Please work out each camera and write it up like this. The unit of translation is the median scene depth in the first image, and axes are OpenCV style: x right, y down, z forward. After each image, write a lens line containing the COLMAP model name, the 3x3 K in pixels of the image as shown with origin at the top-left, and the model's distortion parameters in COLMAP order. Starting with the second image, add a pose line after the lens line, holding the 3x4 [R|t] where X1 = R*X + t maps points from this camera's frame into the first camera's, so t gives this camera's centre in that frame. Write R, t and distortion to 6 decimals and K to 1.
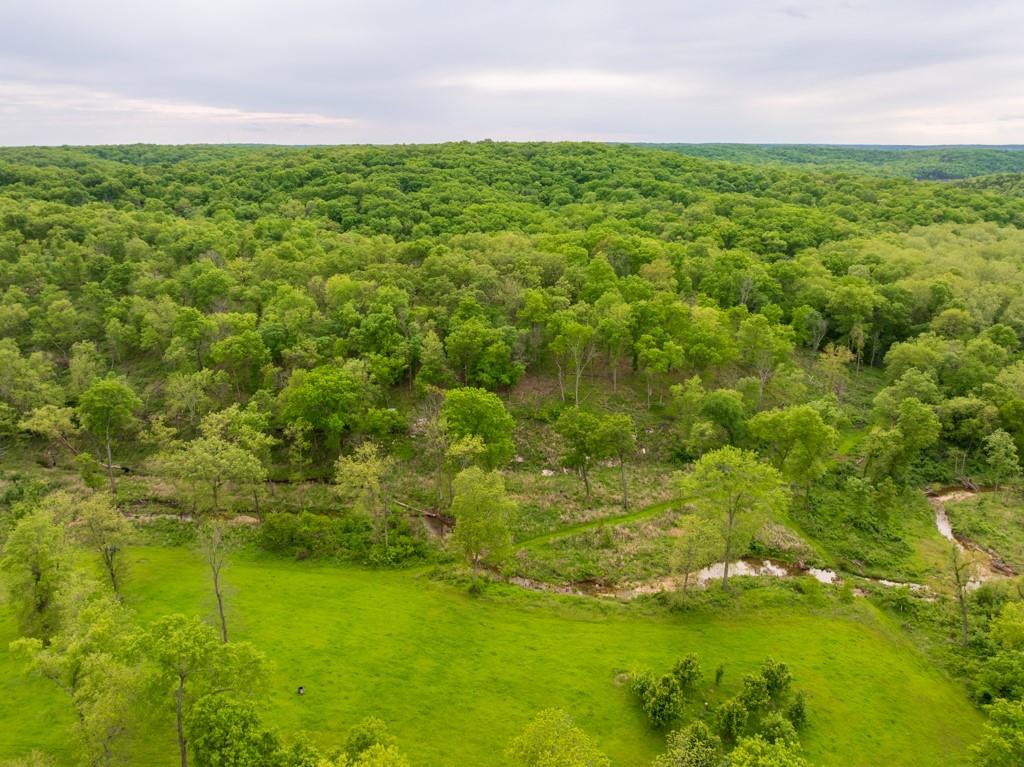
lens RADIAL K [[727.3, 0, 515.9], [0, 727.3, 384.3], [0, 0, 1]] dist [-0.039442, 0.002365]
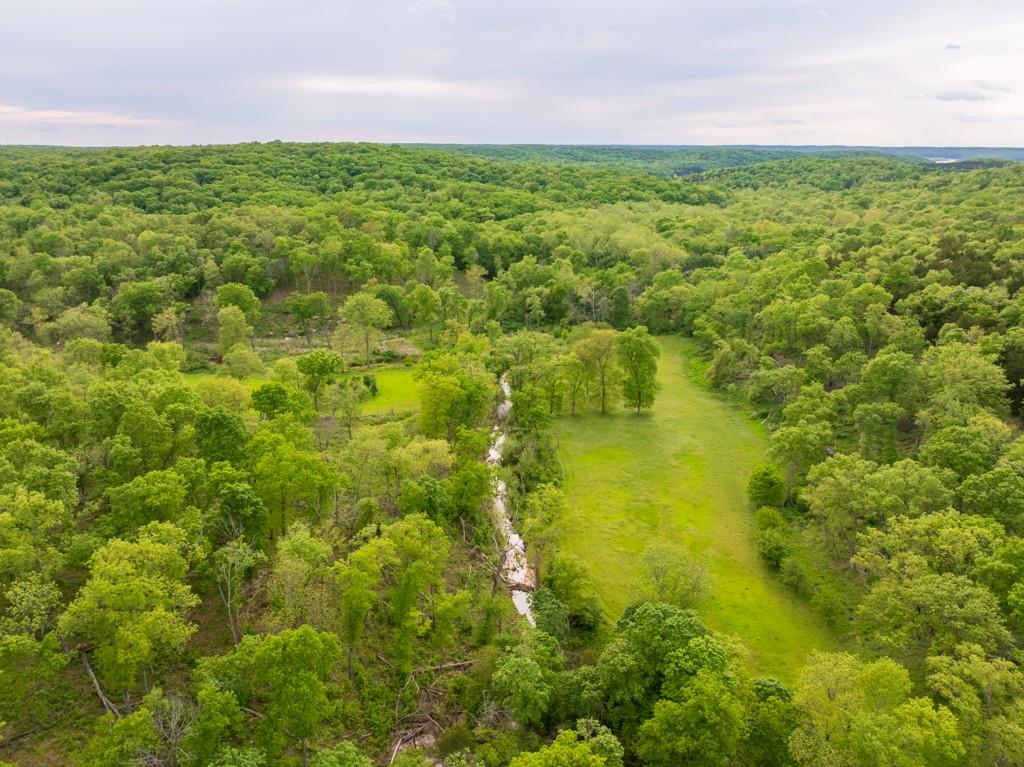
lens RADIAL K [[727.3, 0, 515.9], [0, 727.3, 384.3], [0, 0, 1]] dist [-0.039442, 0.002365]
pose [[0.972006, -0.068311, 0.224807, 0.065323], [0.068600, 0.997623, 0.006531, 0.096155], [-0.224718, 0.009074, 0.974382, -0.284338]]
